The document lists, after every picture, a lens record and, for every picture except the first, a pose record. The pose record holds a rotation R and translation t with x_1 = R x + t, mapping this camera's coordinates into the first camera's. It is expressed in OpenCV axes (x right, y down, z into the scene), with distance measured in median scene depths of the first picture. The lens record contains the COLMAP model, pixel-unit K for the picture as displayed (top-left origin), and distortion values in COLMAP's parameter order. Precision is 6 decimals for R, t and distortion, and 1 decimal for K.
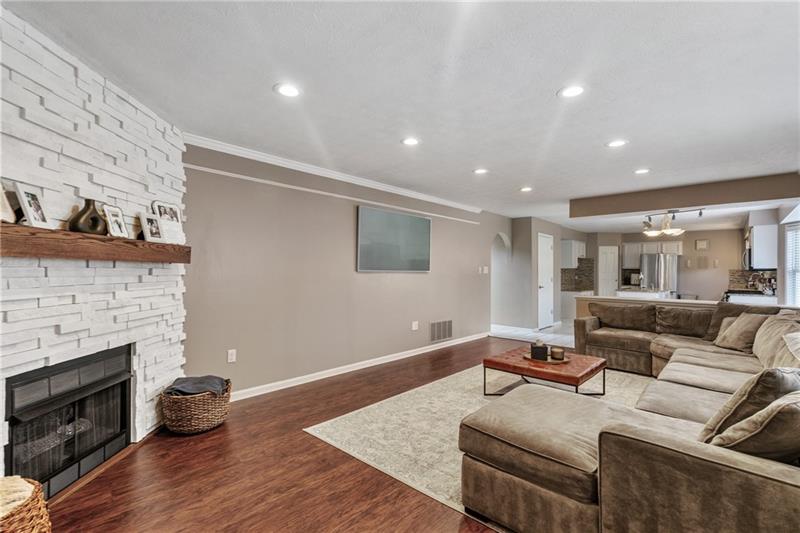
lens RADIAL K [[361.4, 0, 398.6], [0, 361.4, 268.8], [0, 0, 1]] dist [0.001875, 0.001498]
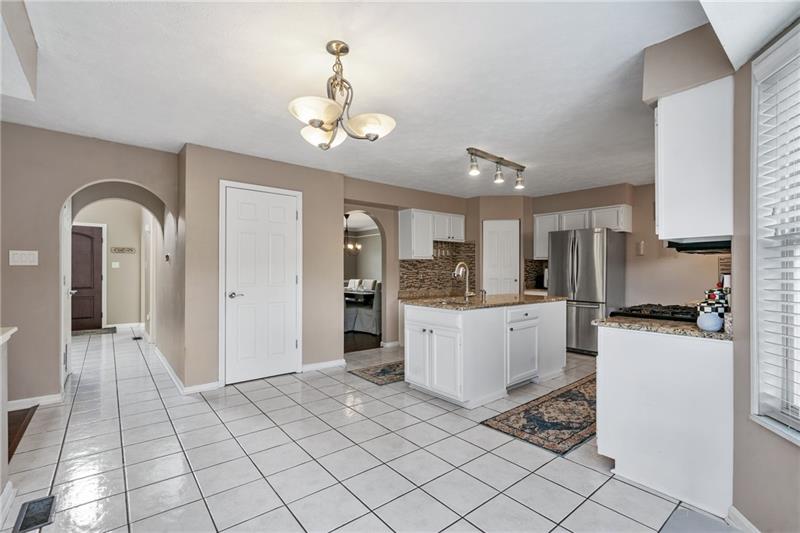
lens RADIAL K [[361.4, 0, 396.9], [0, 361.4, 269.3], [0, 0, 1]] dist [0.001875, 0.001498]
pose [[0.990440, -0.006654, -0.137786, 0.497023], [0.006830, 0.999976, 0.000807, 0.013194], [0.137777, -0.001741, 0.990462, 0.415483]]
